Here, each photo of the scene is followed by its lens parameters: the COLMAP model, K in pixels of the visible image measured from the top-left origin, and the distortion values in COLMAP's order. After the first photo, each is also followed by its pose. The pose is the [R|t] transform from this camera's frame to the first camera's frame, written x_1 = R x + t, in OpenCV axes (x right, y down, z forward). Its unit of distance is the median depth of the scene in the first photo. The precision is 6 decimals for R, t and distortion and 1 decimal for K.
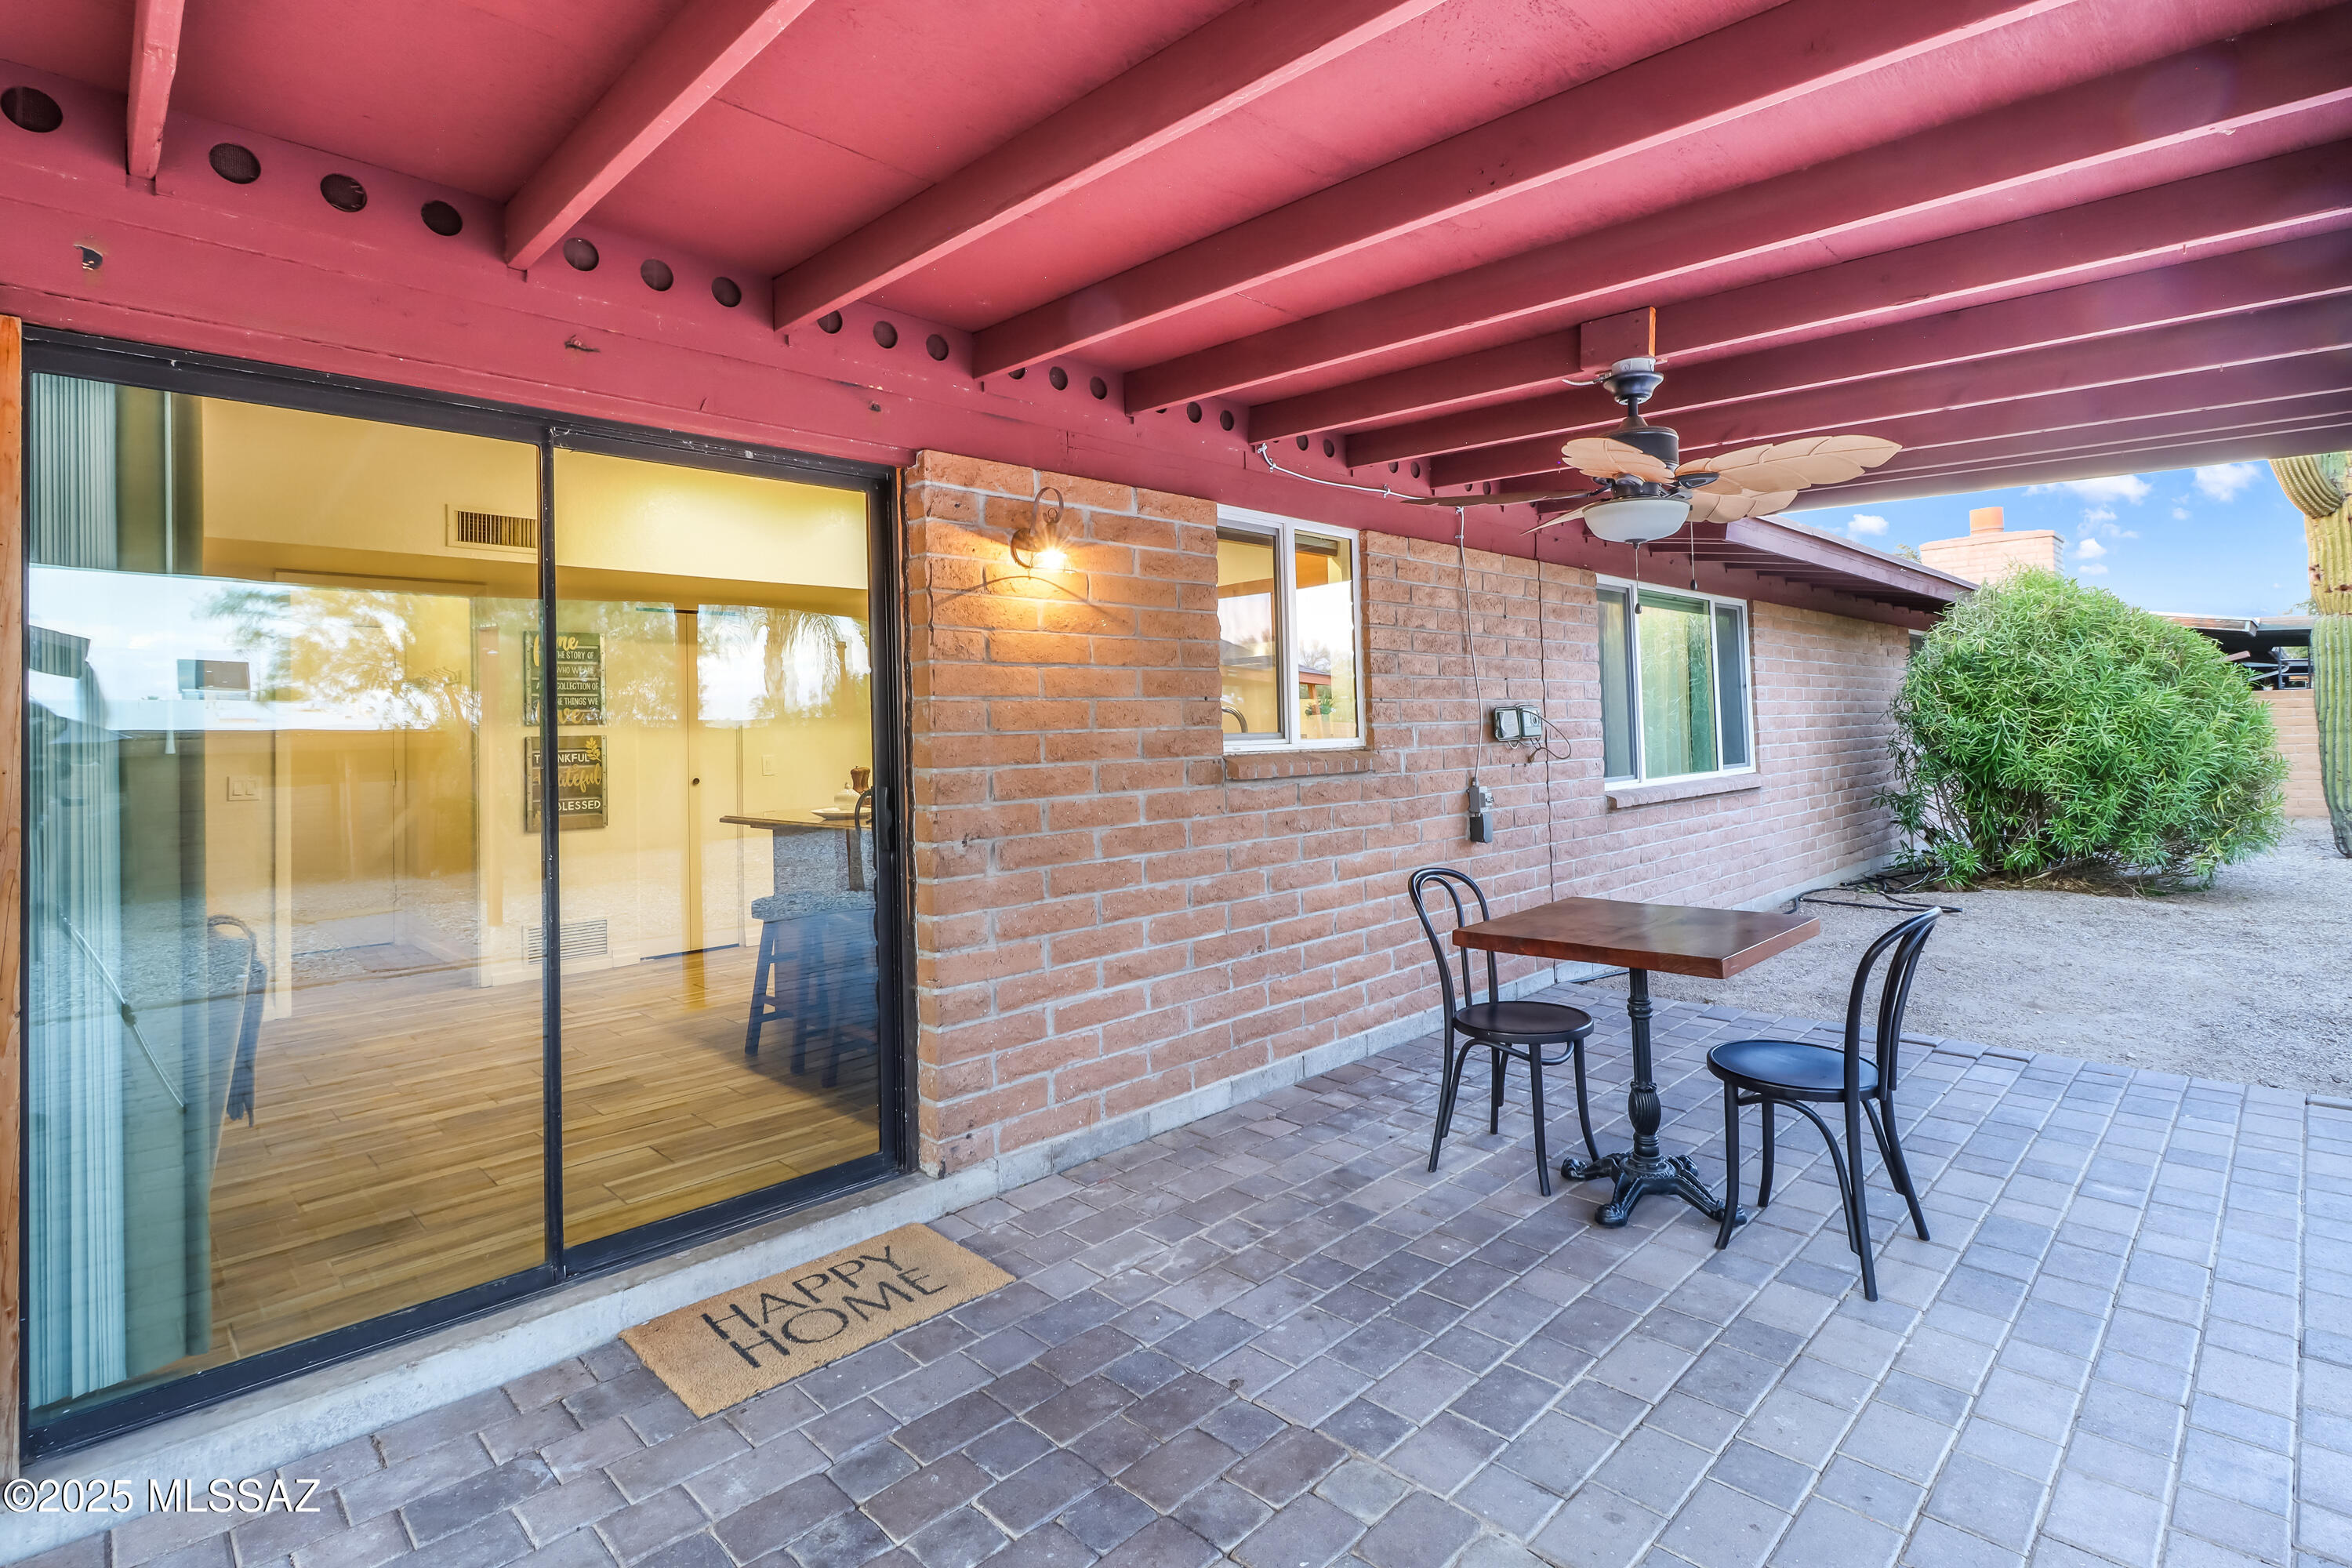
lens RADIAL K [[1132.0, 0, 1172.6], [0, 1132.0, 703.2], [0, 0, 1]] dist [0.001211, -0.000033]
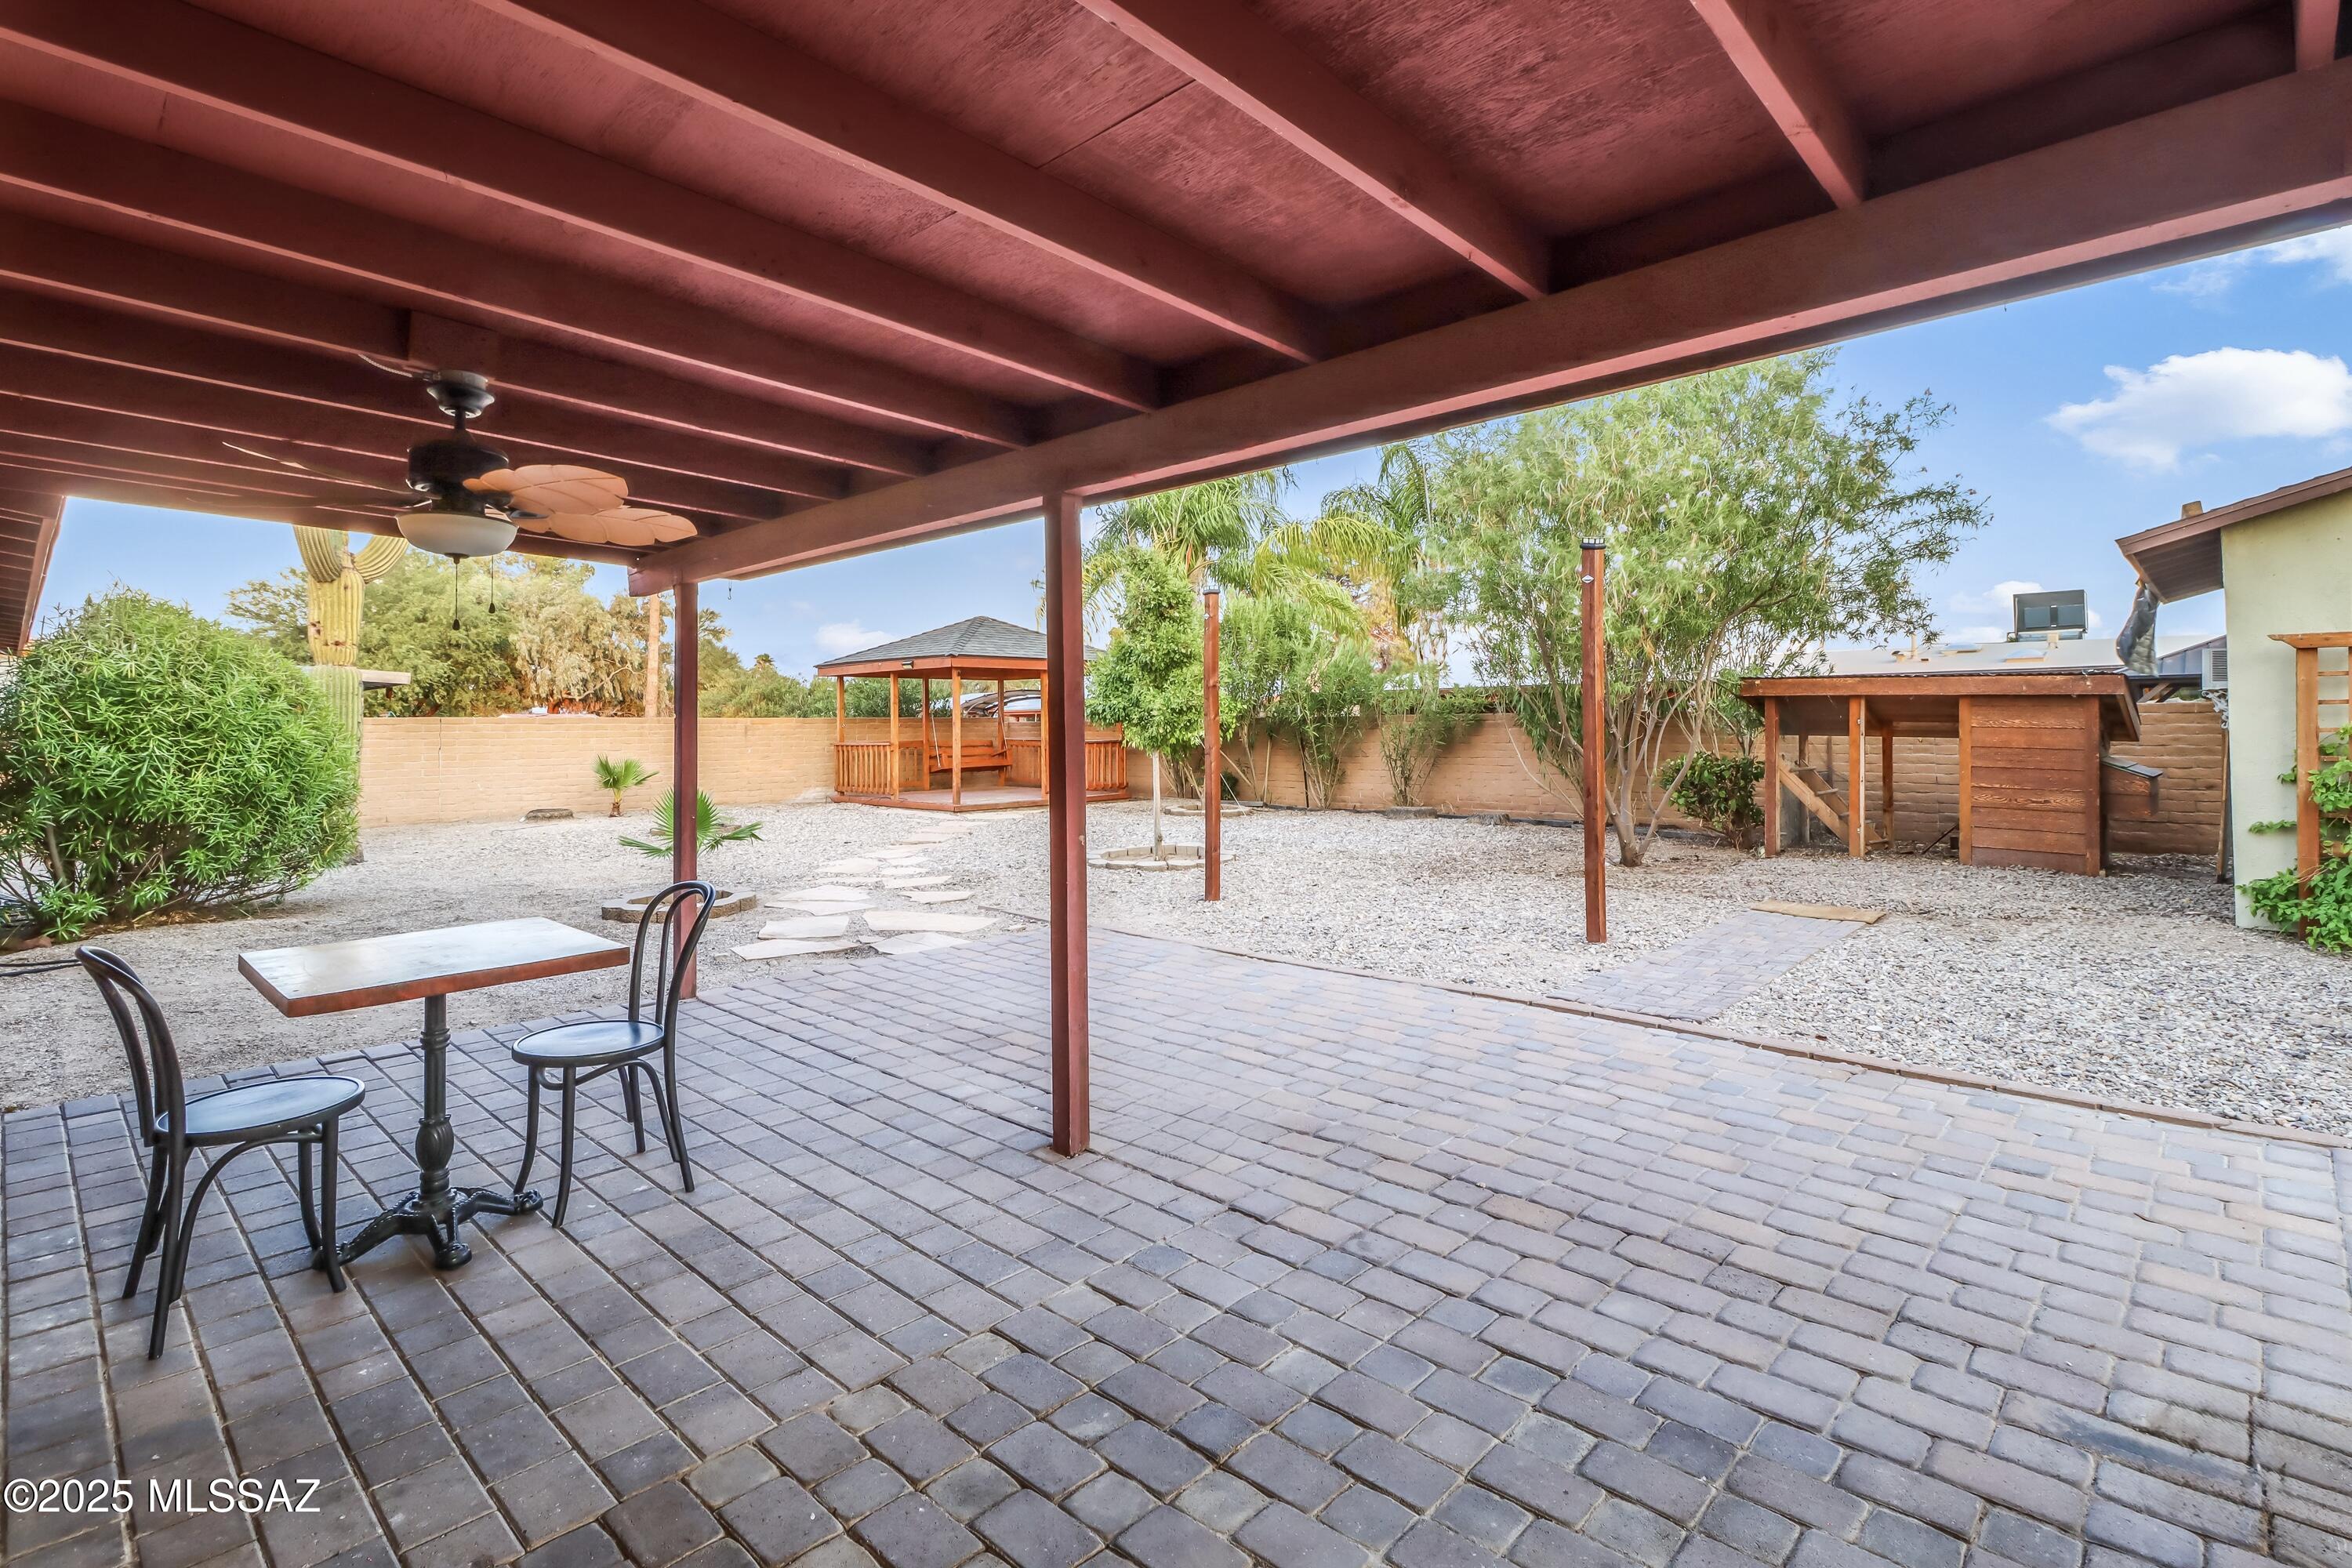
lens RADIAL K [[1132.0, 0, 1172.6], [0, 1132.0, 703.2], [0, 0, 1]] dist [0.001211, -0.000033]
pose [[-0.020450, 0.042988, 0.998866, -0.570869], [-0.009415, 0.999023, -0.043188, 0.021129], [-0.999747, -0.010288, -0.020026, 0.397270]]
